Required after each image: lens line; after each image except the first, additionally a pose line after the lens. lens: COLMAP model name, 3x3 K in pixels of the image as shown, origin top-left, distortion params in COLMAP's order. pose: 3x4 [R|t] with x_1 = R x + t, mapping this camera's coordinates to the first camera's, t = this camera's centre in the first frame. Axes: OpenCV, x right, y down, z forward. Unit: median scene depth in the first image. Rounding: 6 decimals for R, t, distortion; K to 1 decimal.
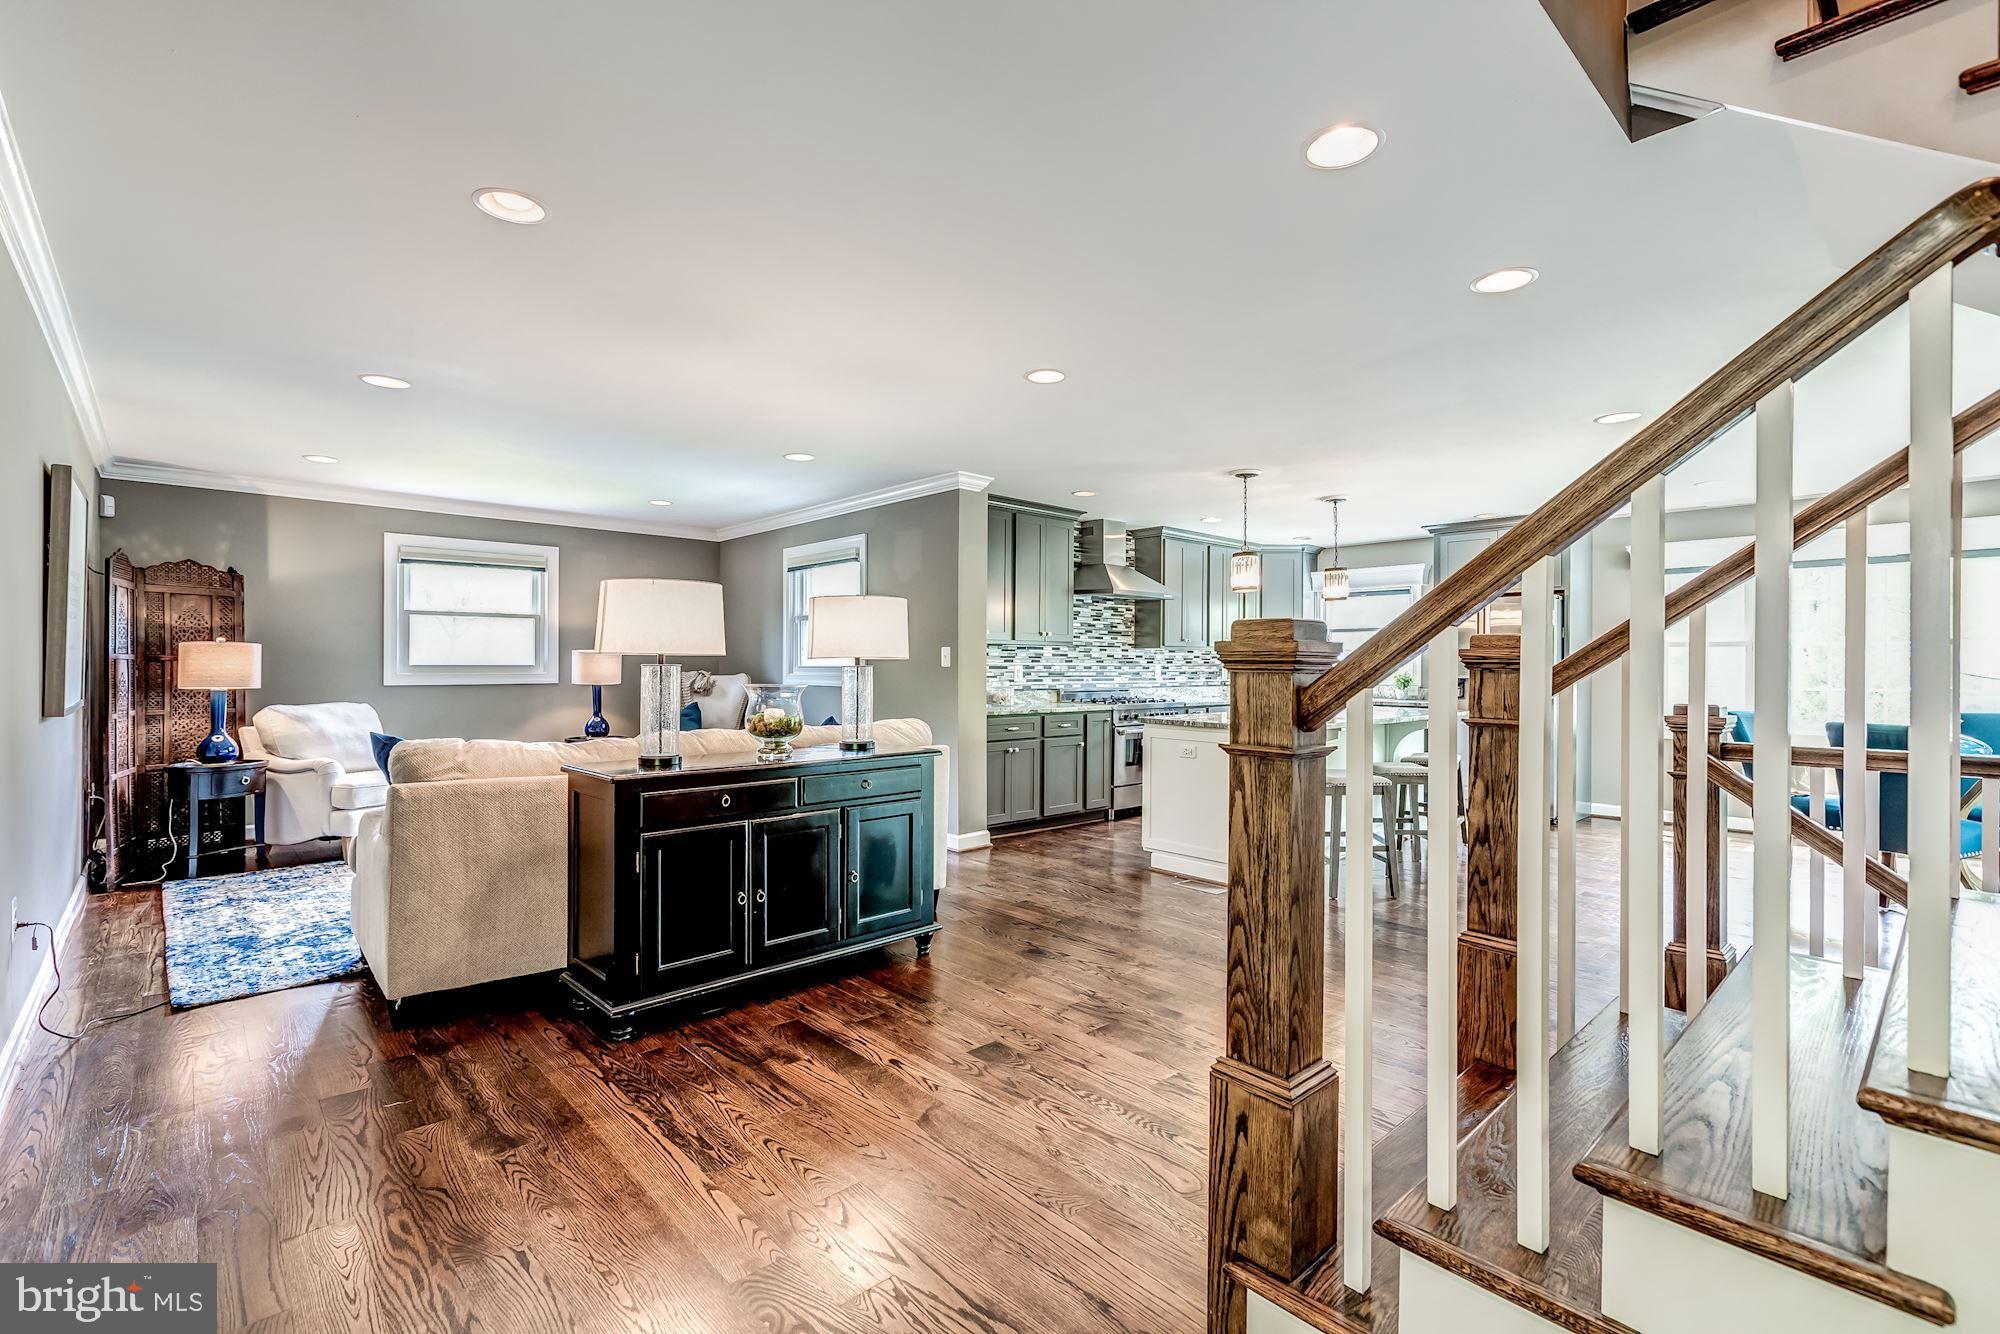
lens RADIAL K [[892.1, 0, 997.6], [0, 892.1, 663.9], [0, 0, 1]] dist [0.001922, -0.000094]
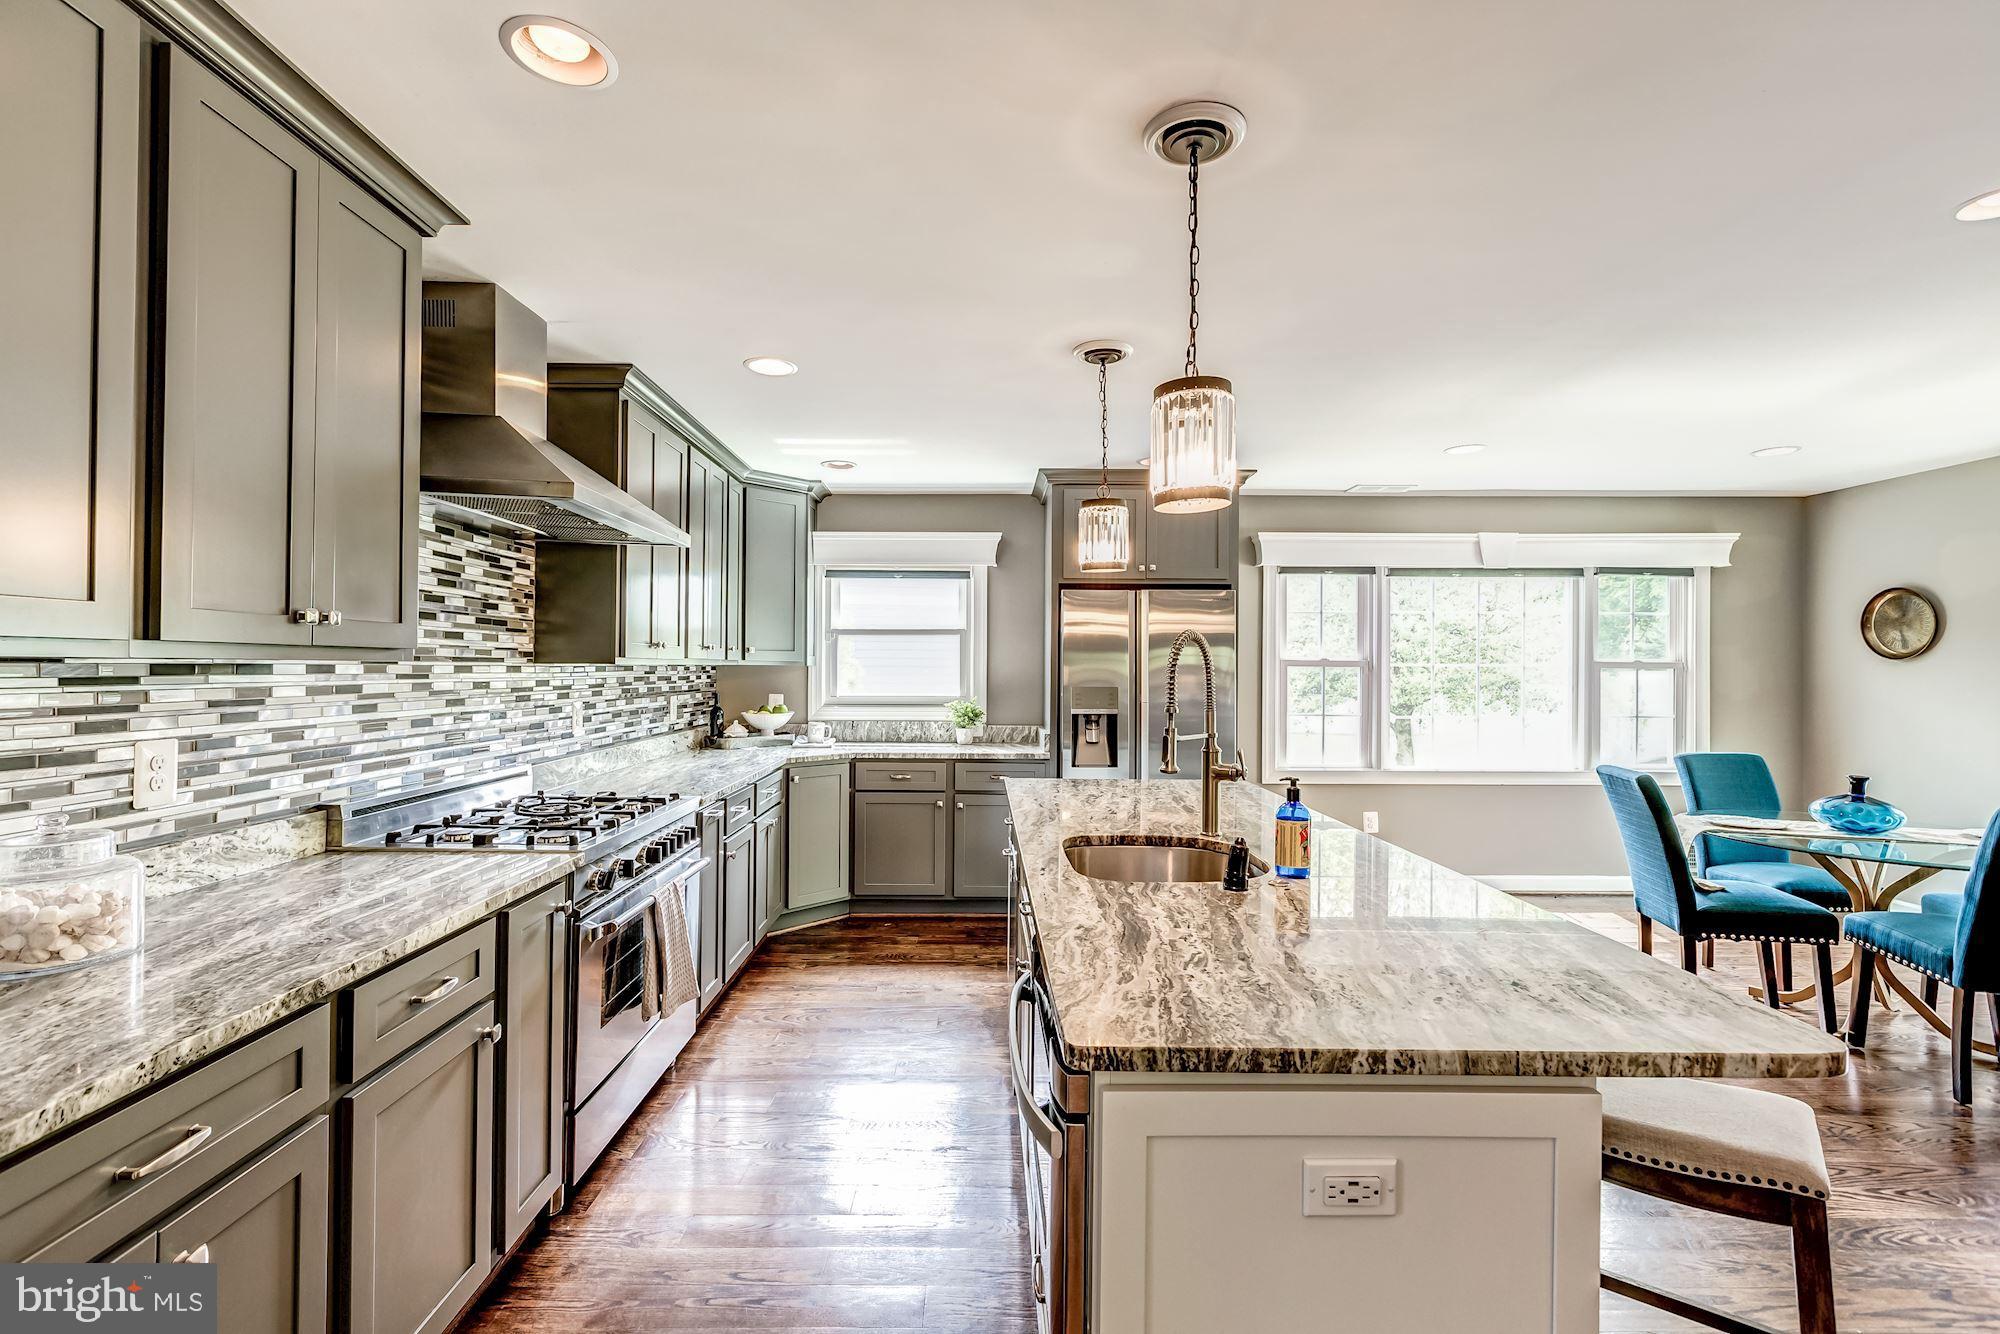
lens RADIAL K [[892.1, 0, 995.2], [0, 892.1, 664.0], [0, 0, 1]] dist [0.001922, -0.000094]
pose [[0.672117, 0.003847, 0.740435, -0.003326], [-0.005366, 0.999986, -0.000325, -0.019011], [-0.740426, -0.003755, 0.672128, 0.609603]]
